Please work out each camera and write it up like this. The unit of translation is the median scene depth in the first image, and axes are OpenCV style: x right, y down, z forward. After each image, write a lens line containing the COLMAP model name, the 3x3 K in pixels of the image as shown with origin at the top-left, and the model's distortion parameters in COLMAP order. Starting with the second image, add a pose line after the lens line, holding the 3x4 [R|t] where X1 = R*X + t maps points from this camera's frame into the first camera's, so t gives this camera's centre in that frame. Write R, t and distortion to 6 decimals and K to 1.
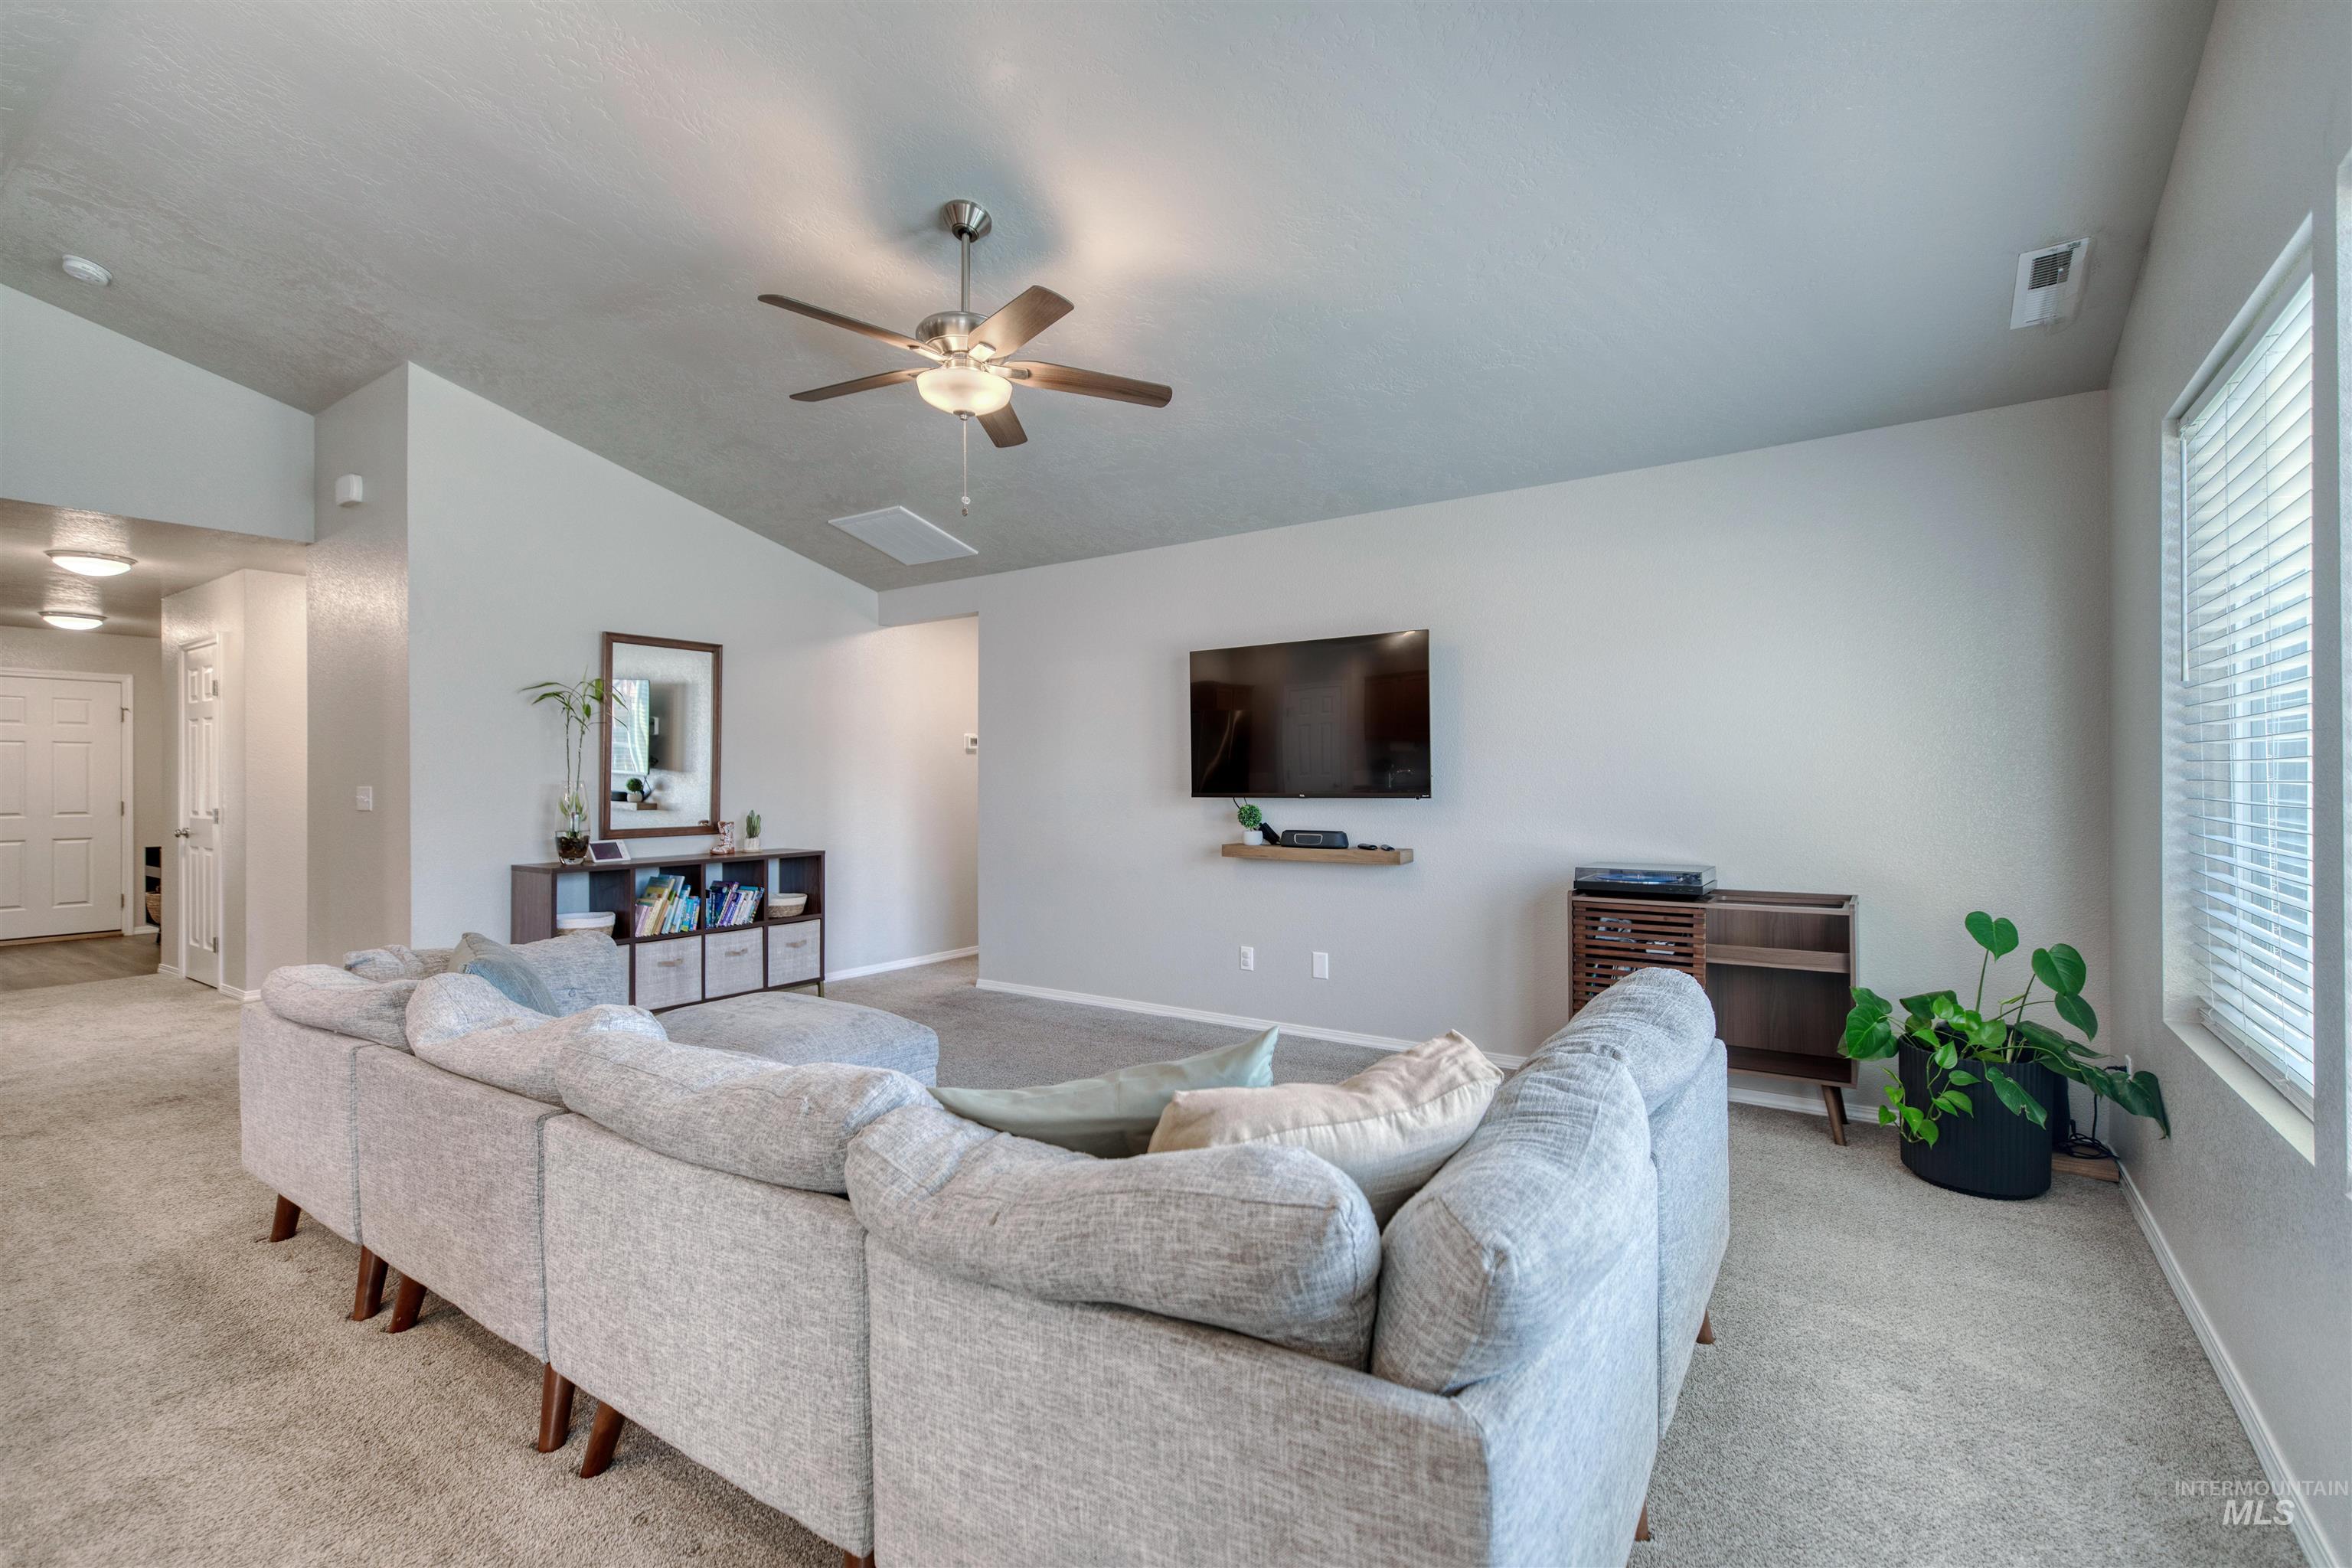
lens RADIAL K [[1051.2, 0, 1177.4], [0, 1051.2, 783.0], [0, 0, 1]] dist [0.004958, 0.000030]
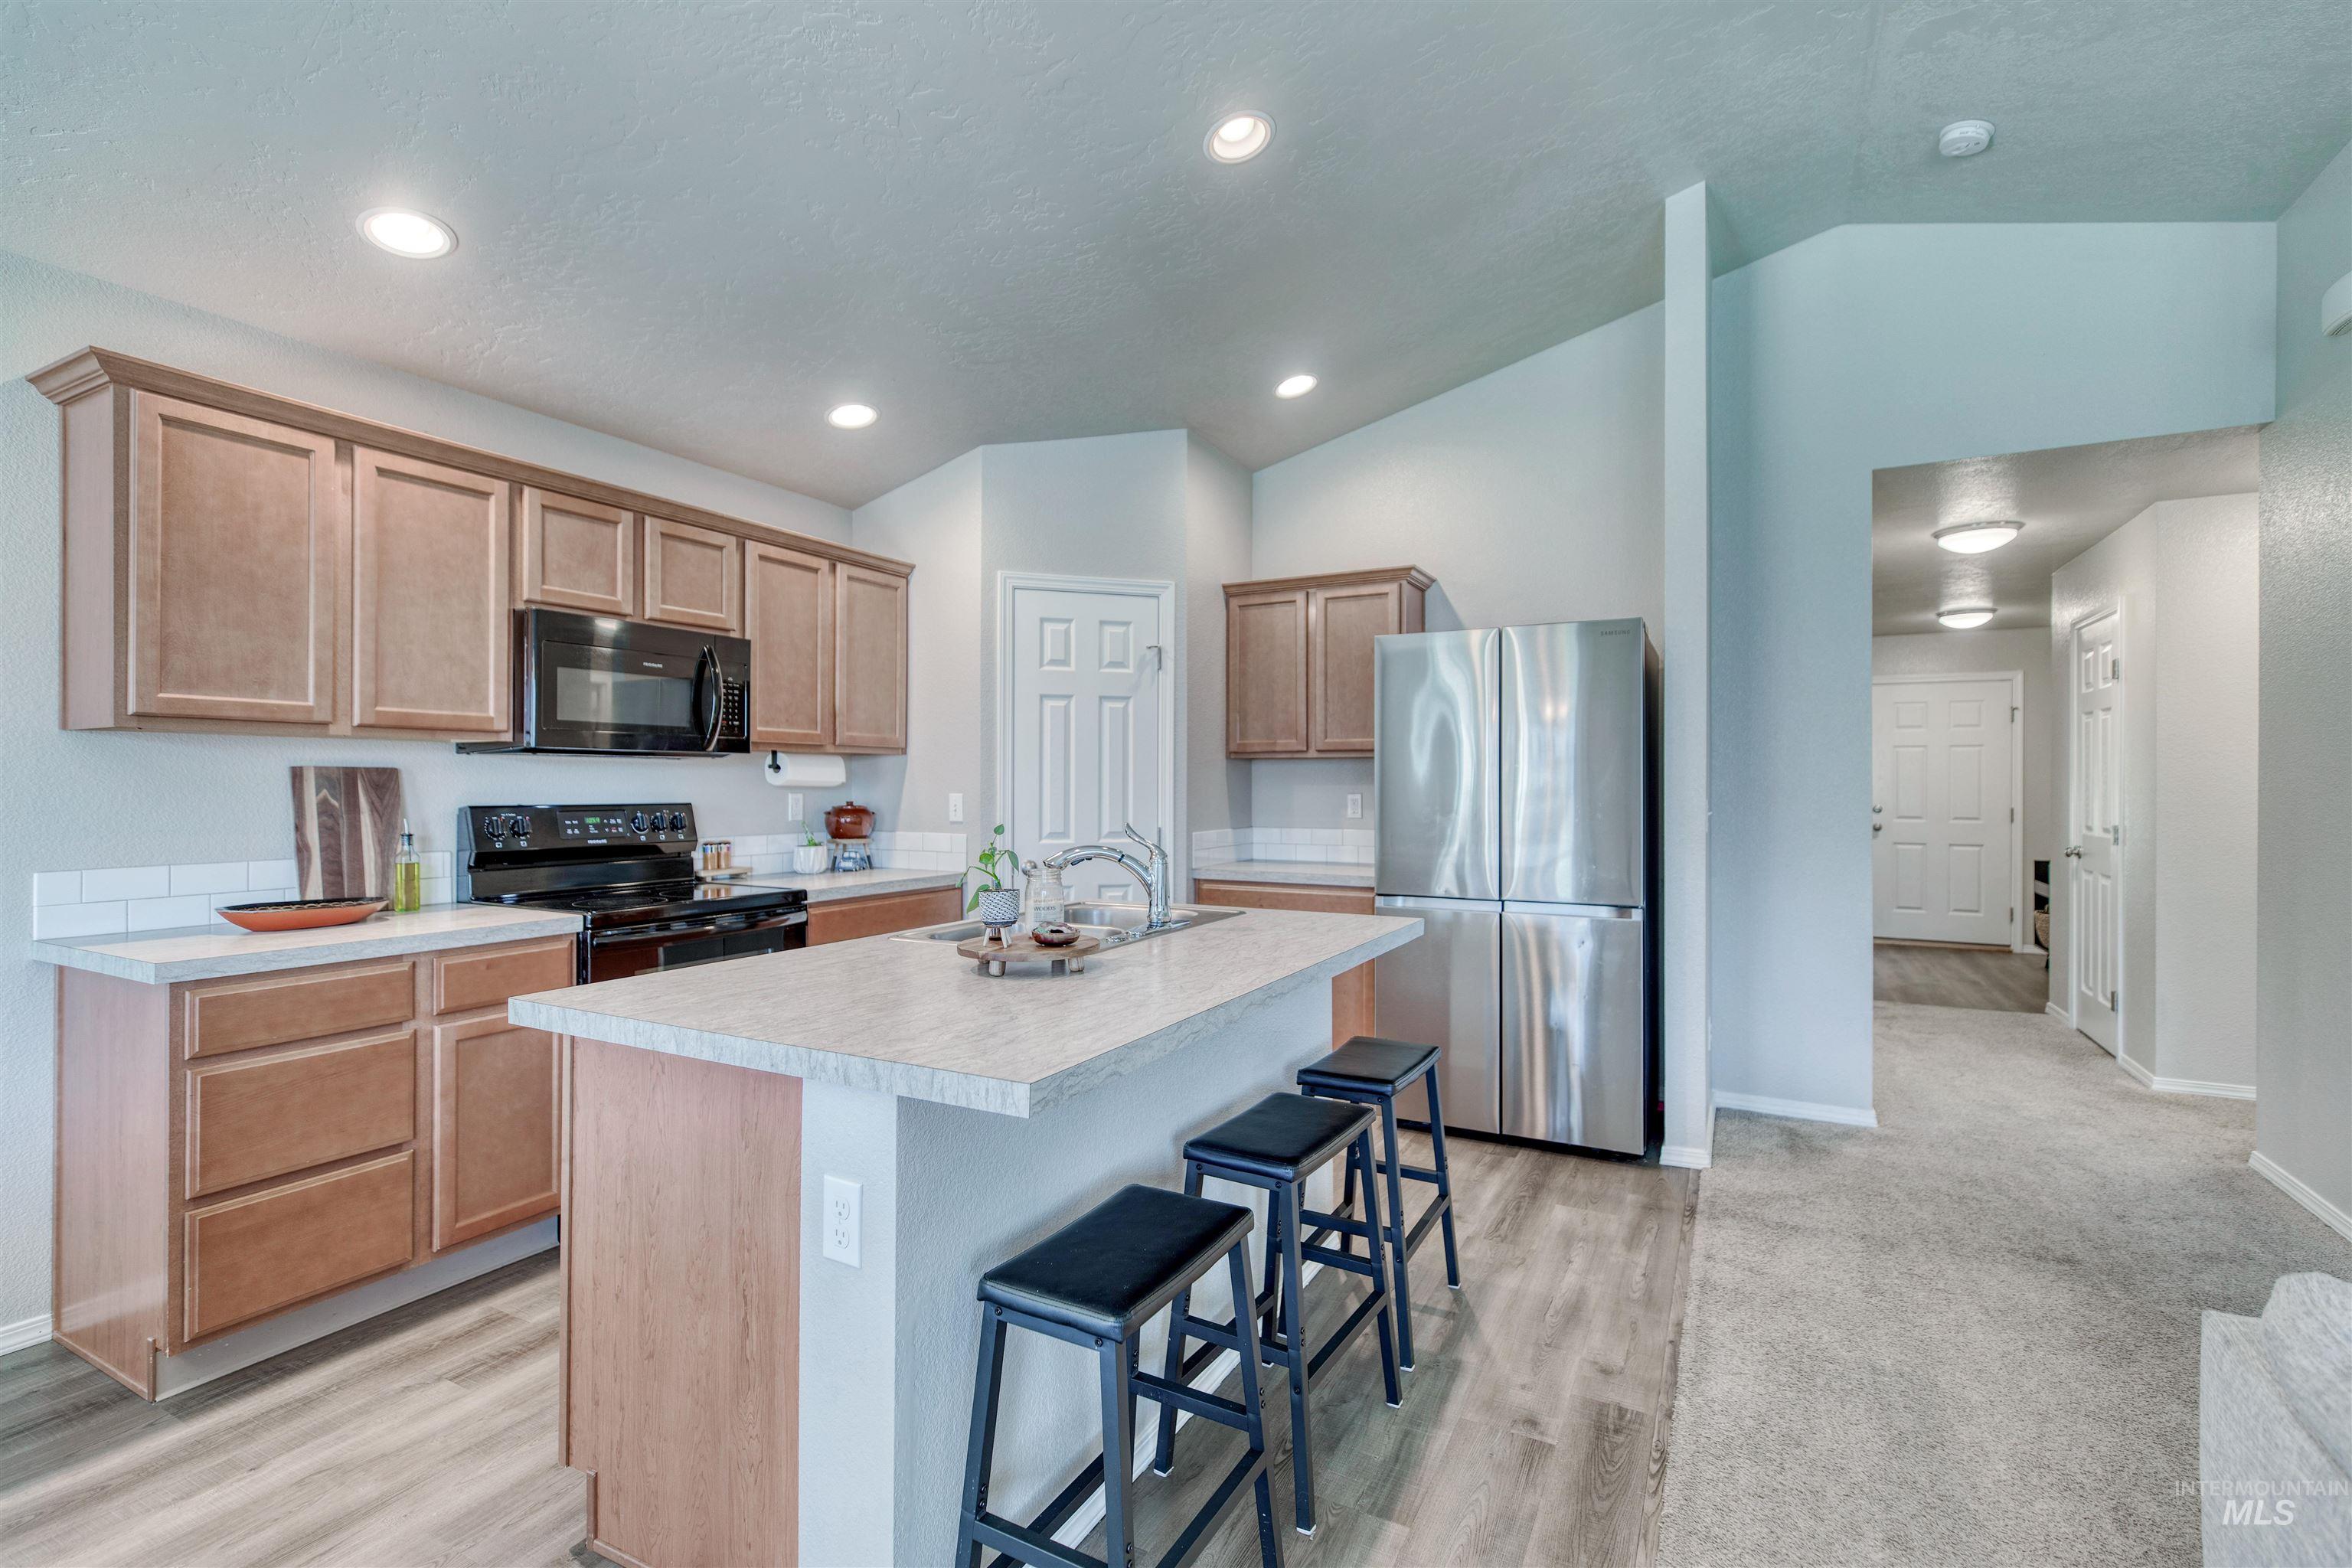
lens RADIAL K [[1051.2, 0, 1177.4], [0, 1051.2, 783.0], [0, 0, 1]] dist [0.004958, 0.000030]
pose [[0.111567, 0.003854, -0.993749, -0.255711], [-0.003808, 0.999987, 0.003450, -0.007611], [0.993750, 0.003400, 0.111580, 0.269000]]
